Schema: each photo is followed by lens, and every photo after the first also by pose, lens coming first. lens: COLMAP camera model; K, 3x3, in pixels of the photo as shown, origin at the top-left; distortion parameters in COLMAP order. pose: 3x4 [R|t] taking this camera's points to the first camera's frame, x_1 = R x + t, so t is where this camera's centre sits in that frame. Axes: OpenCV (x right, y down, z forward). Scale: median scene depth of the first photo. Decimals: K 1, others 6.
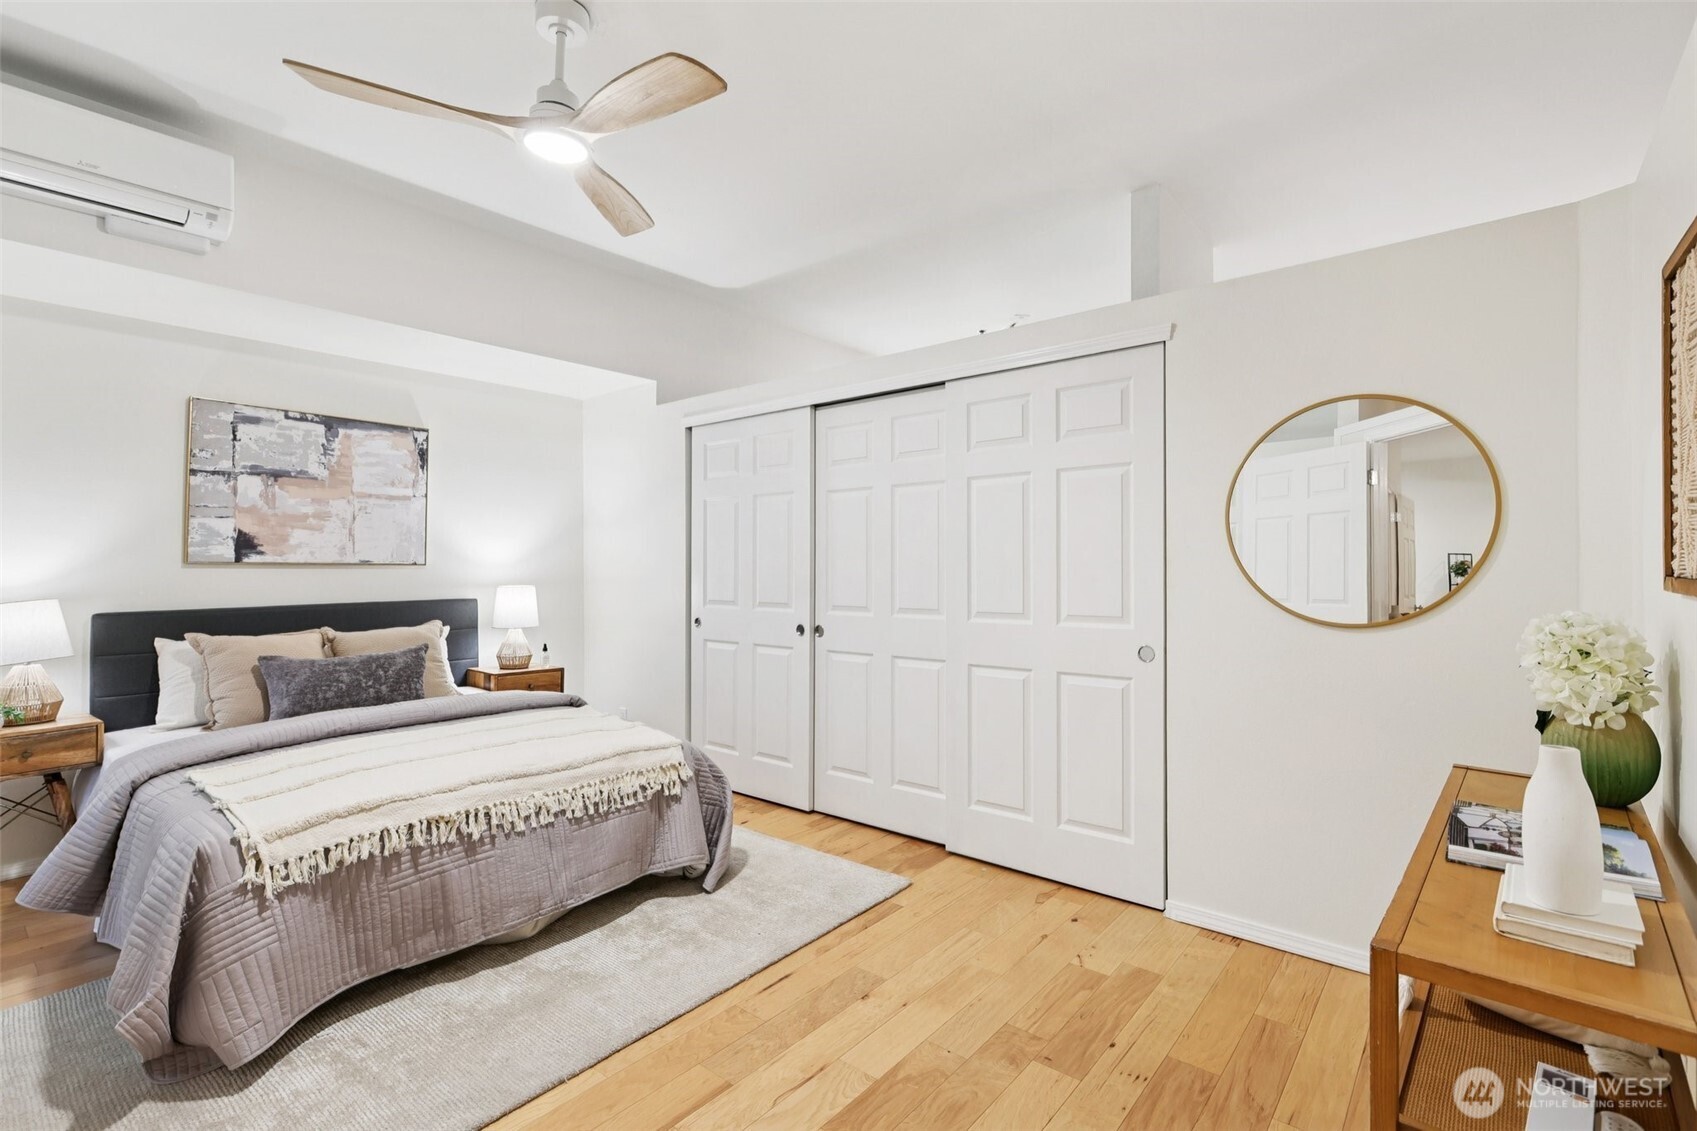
lens RADIAL K [[750.6, 0, 852.3], [0, 750.6, 563.8], [0, 0, 1]] dist [0.000402, 0.001254]
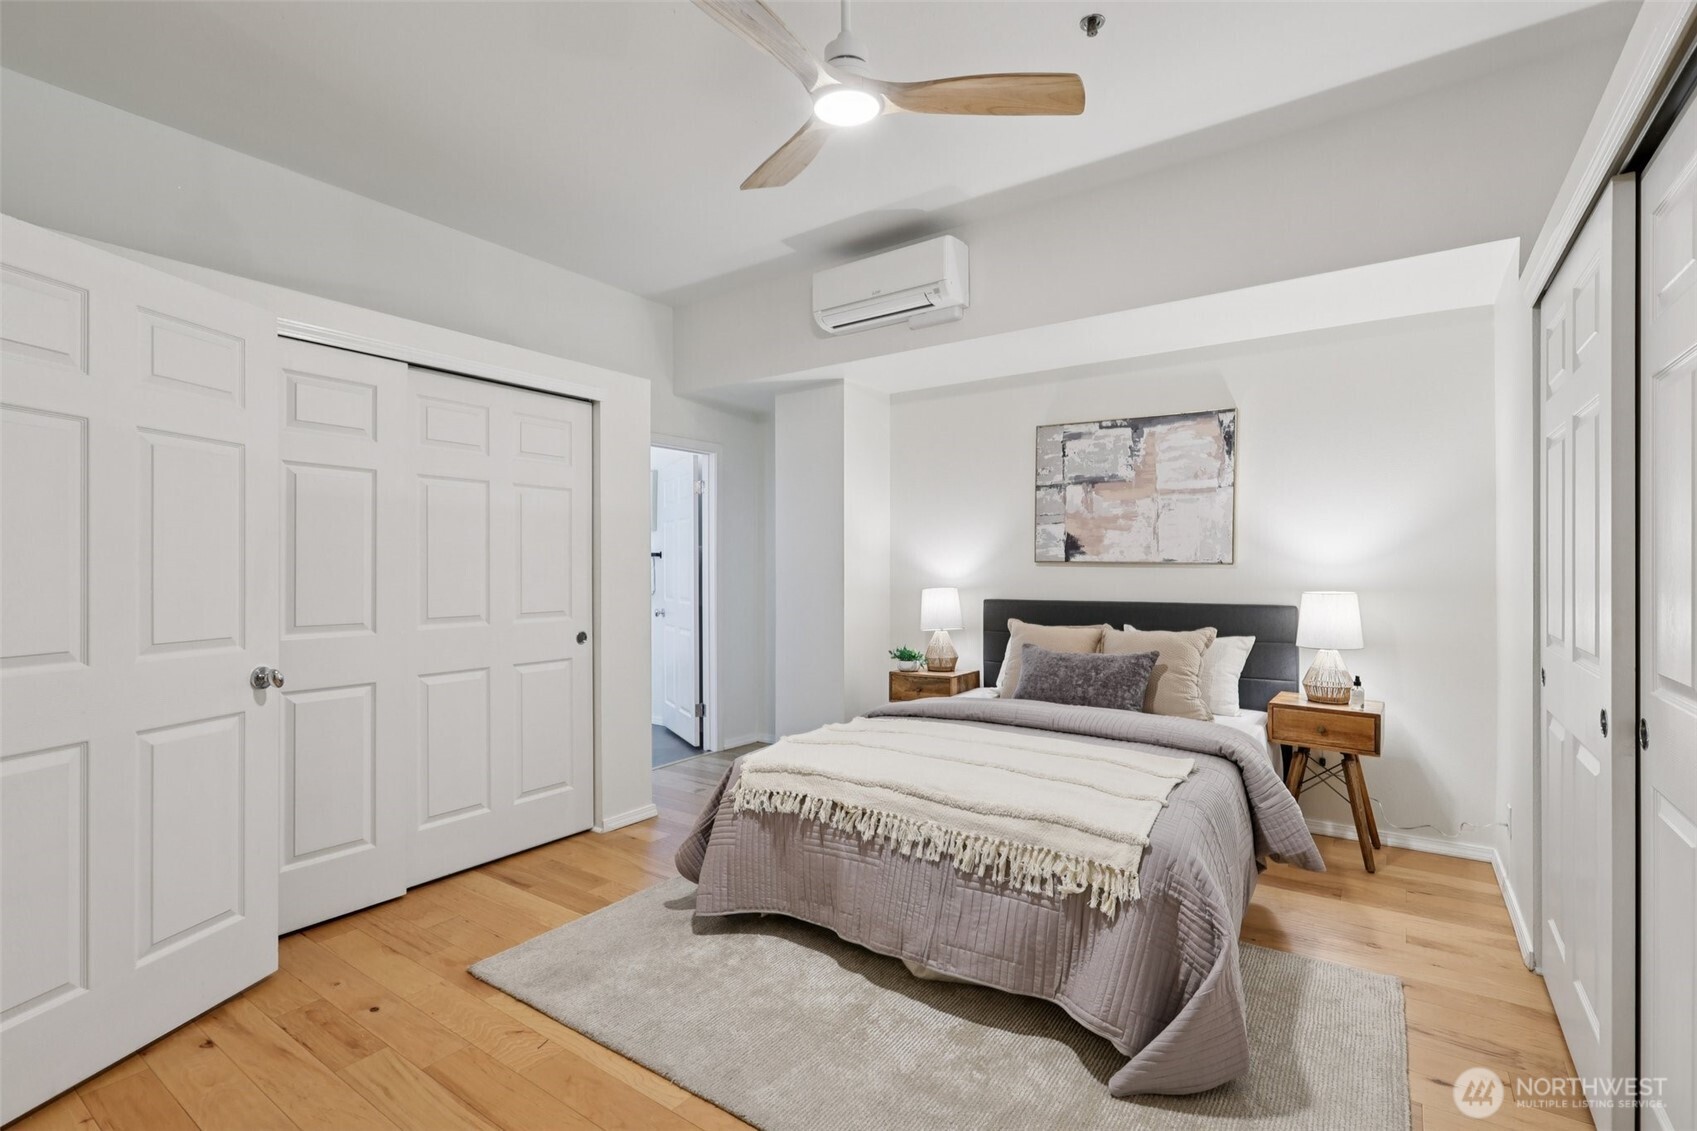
lens RADIAL K [[770.2, 0, 853.6], [0, 770.2, 556.1], [0, 0, 1]] dist [0.003697, 0.000635]
pose [[0.105005, -0.006522, -0.994450, 0.324111], [0.002678, 0.999977, -0.006275, -0.003637], [0.994468, -0.002004, 0.105021, 0.545606]]
